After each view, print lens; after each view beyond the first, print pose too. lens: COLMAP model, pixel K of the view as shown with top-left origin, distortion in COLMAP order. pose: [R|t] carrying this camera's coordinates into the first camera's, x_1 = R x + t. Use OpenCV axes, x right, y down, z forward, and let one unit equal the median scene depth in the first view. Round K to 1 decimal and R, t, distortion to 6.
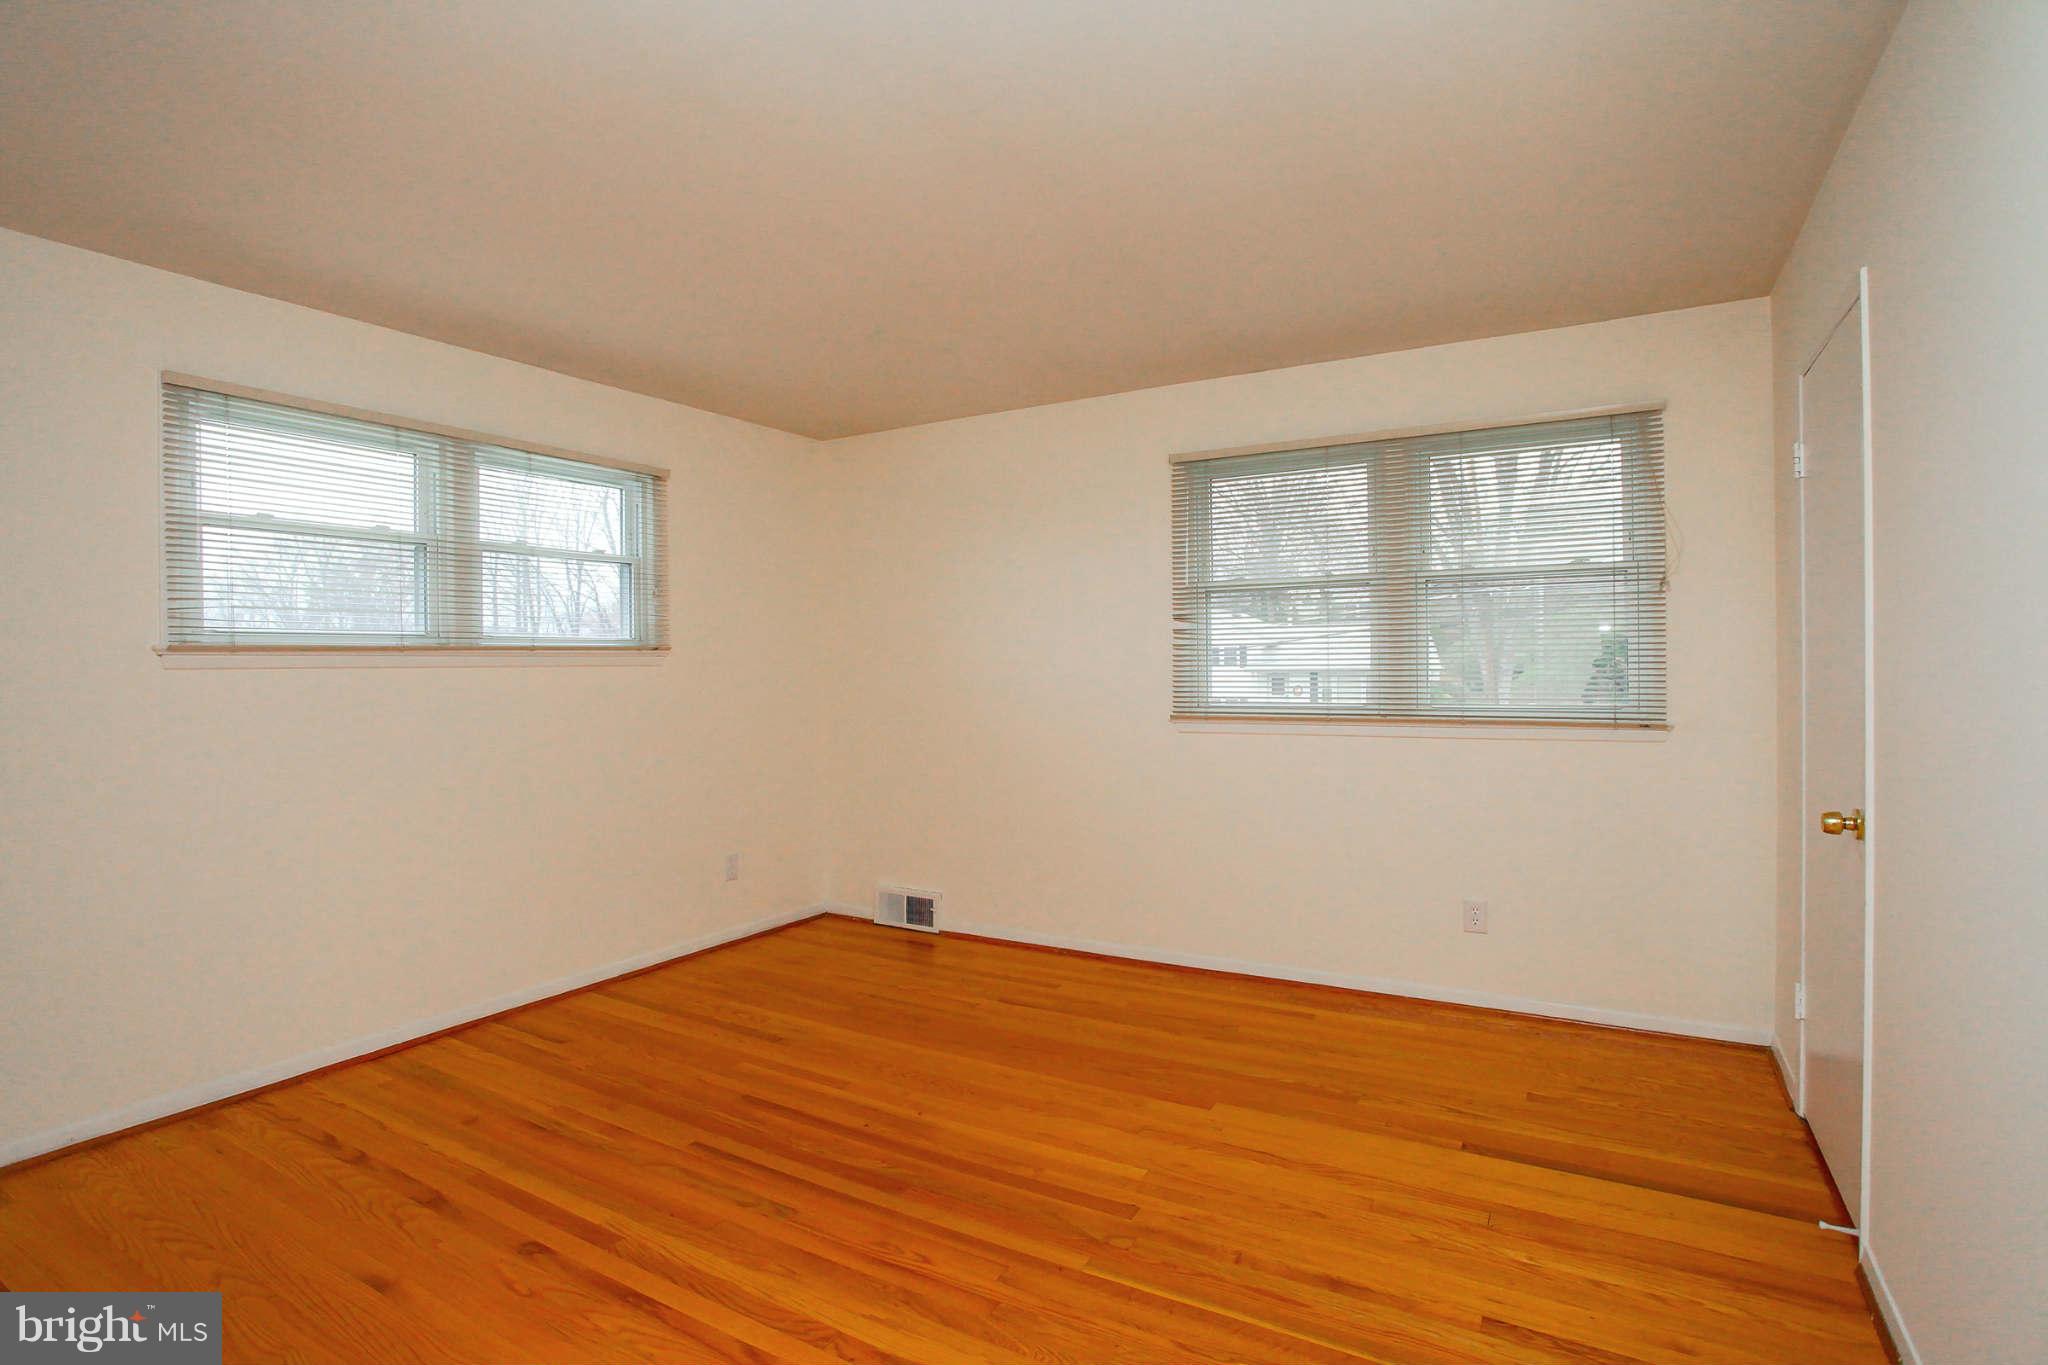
lens RADIAL K [[987.0, 0, 1013.4], [0, 987.0, 671.3], [0, 0, 1]] dist [-0.052112, 0.011328]
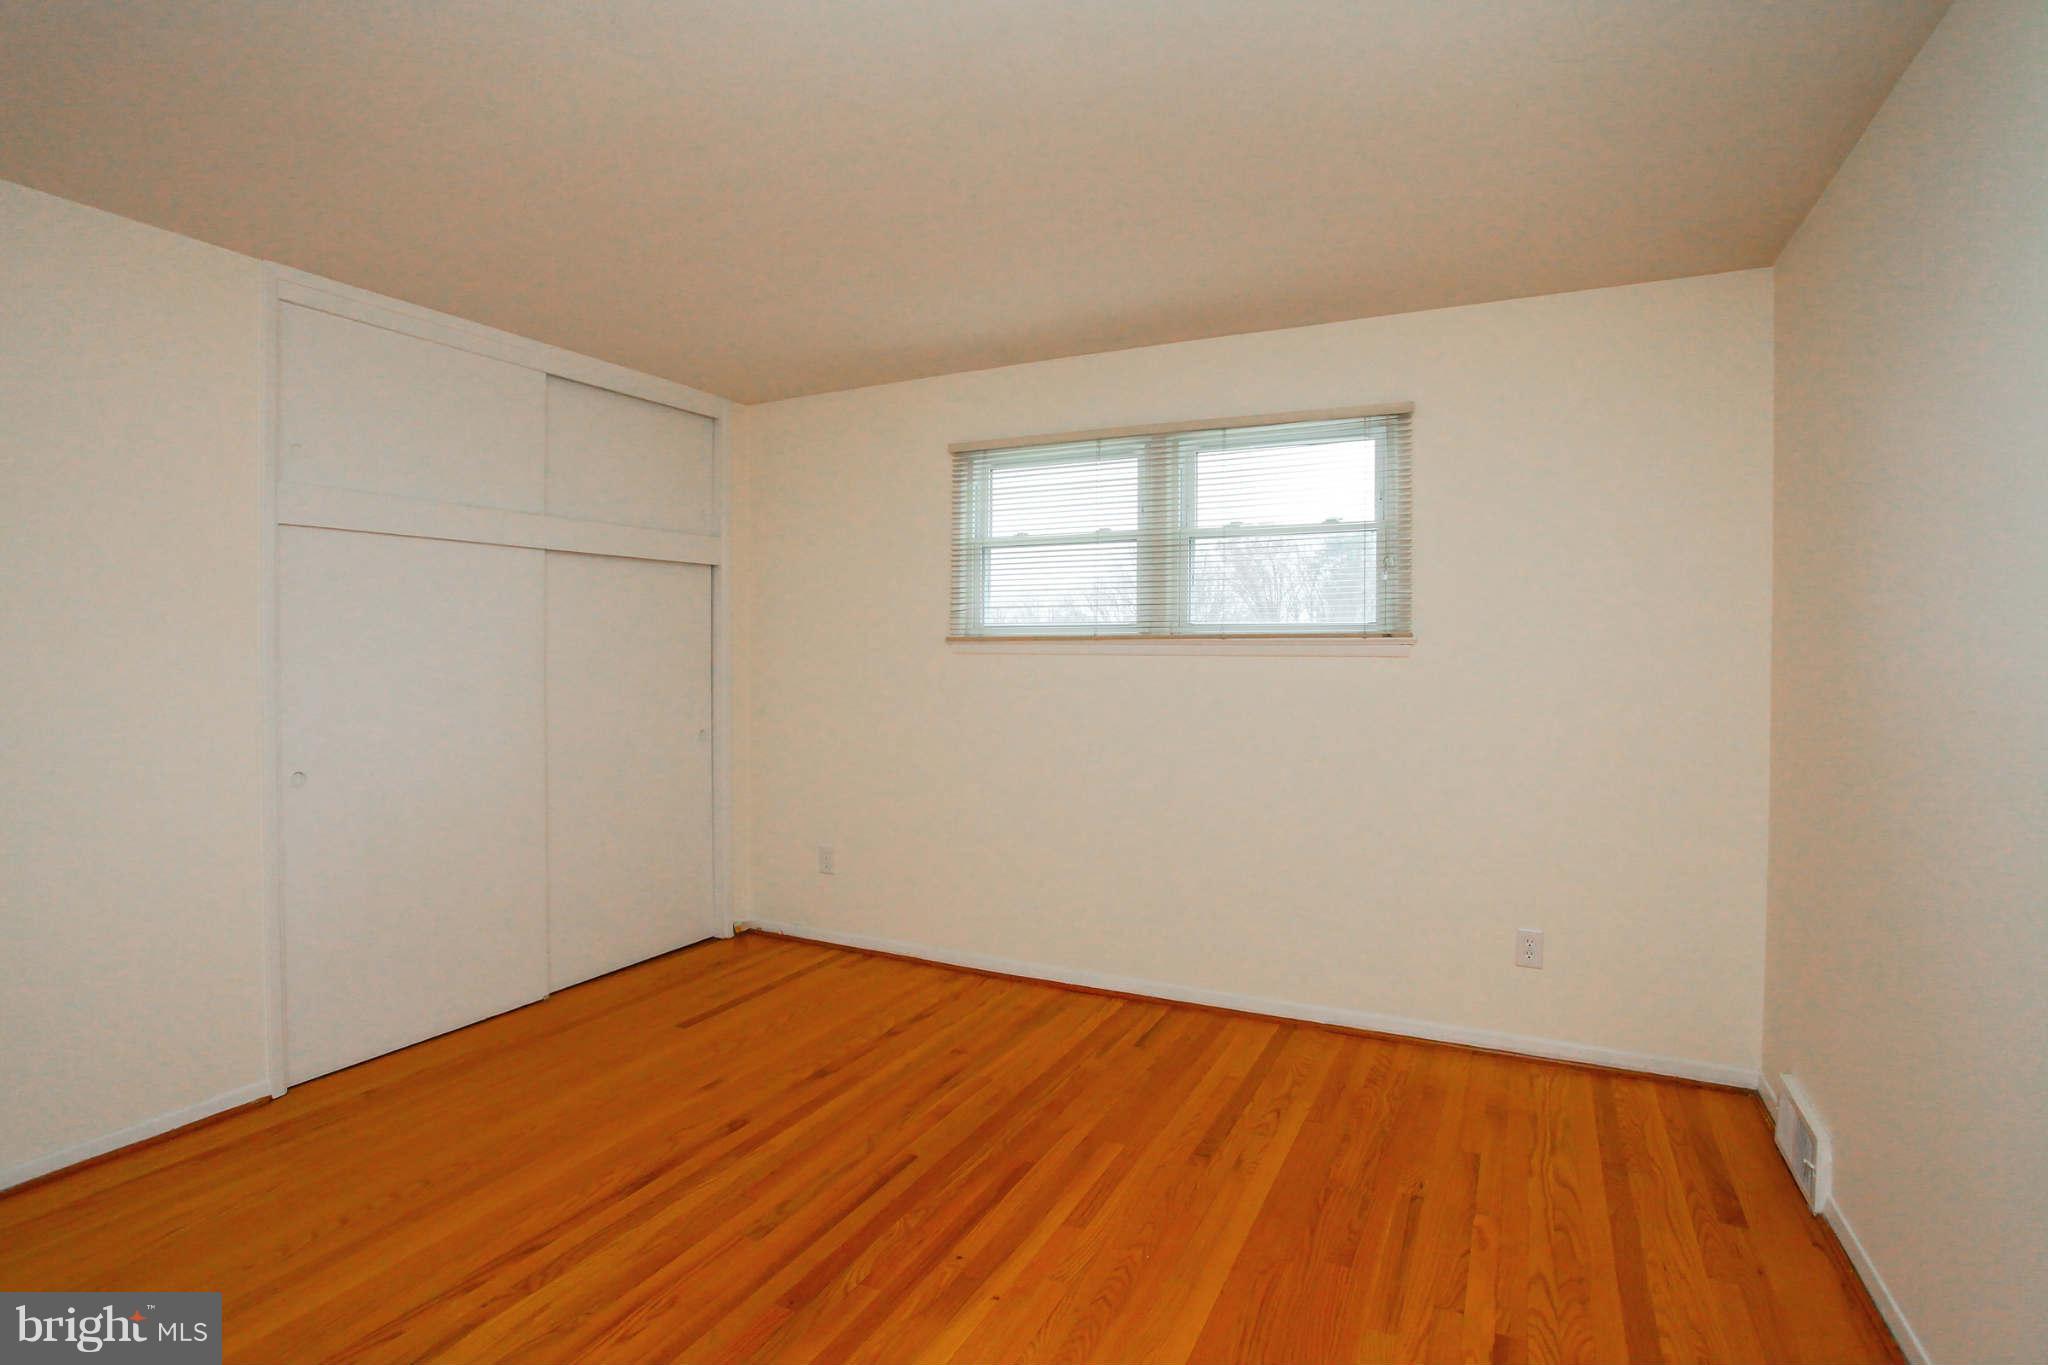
lens RADIAL K [[987.0, 0, 1011.3], [0, 987.0, 672.7], [0, 0, 1]] dist [-0.052112, 0.011328]
pose [[0.092751, 0.025939, -0.995351, 0.489075], [-0.016107, 0.999569, 0.024548, -0.009098], [0.995559, 0.013755, 0.093129, 0.790856]]
